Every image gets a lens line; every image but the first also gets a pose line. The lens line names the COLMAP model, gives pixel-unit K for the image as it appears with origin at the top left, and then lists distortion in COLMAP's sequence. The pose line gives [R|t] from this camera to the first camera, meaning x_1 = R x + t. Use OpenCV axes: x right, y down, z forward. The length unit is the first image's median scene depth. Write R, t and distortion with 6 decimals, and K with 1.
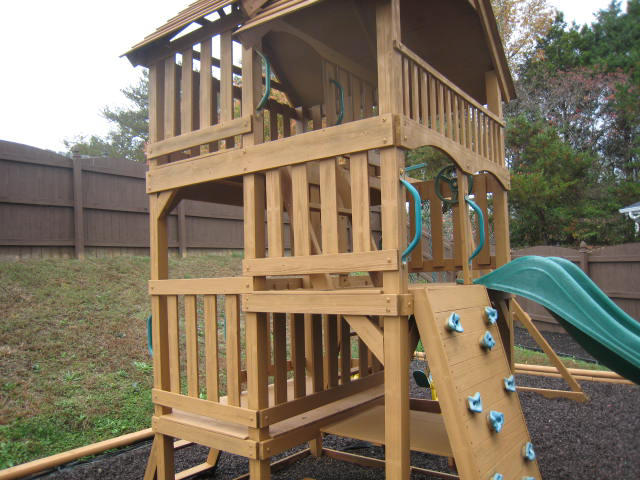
lens RADIAL K [[576.2, 0, 320.0], [0, 576.2, 240.0], [0, 0, 1]] dist [-0.180526, 0.135580]
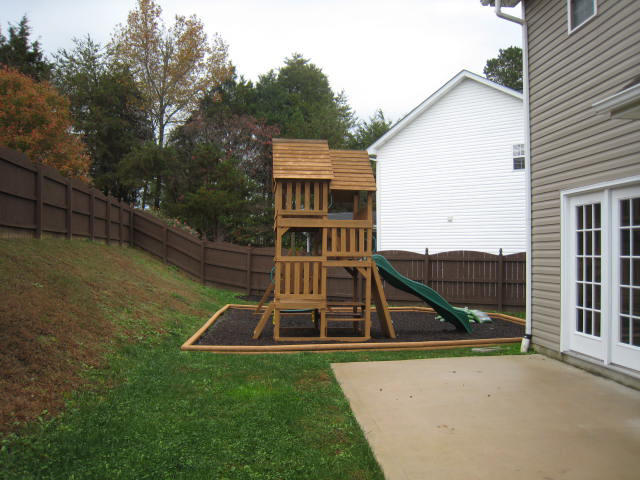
lens RADIAL K [[526.6, 0, 318.3], [0, 526.6, 249.9], [0, 0, 1]] dist [-0.148098, 0.113594]
pose [[0.757858, 0.041095, 0.651125, -1.941534], [-0.072306, 0.997157, 0.021224, -0.037253], [-0.648401, -0.063165, 0.758674, -1.227861]]
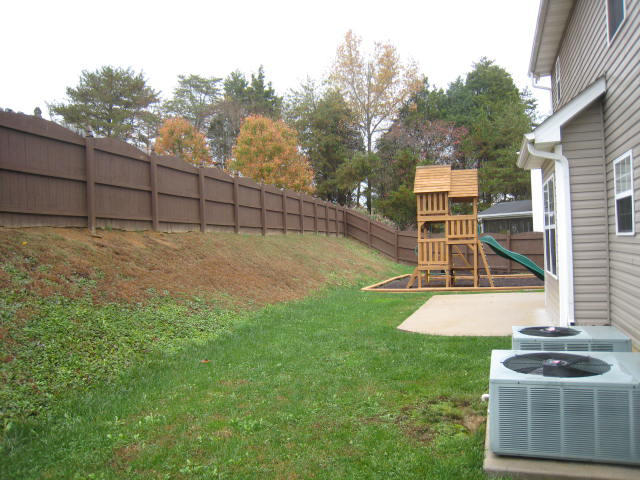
lens RADIAL K [[526.6, 0, 318.3], [0, 526.6, 249.9], [0, 0, 1]] dist [-0.148098, 0.113594]
pose [[0.958722, -0.001240, 0.284344, -2.465717], [-0.017917, 0.997740, 0.064764, -0.117047], [-0.283781, -0.067186, 0.956532, -3.168631]]
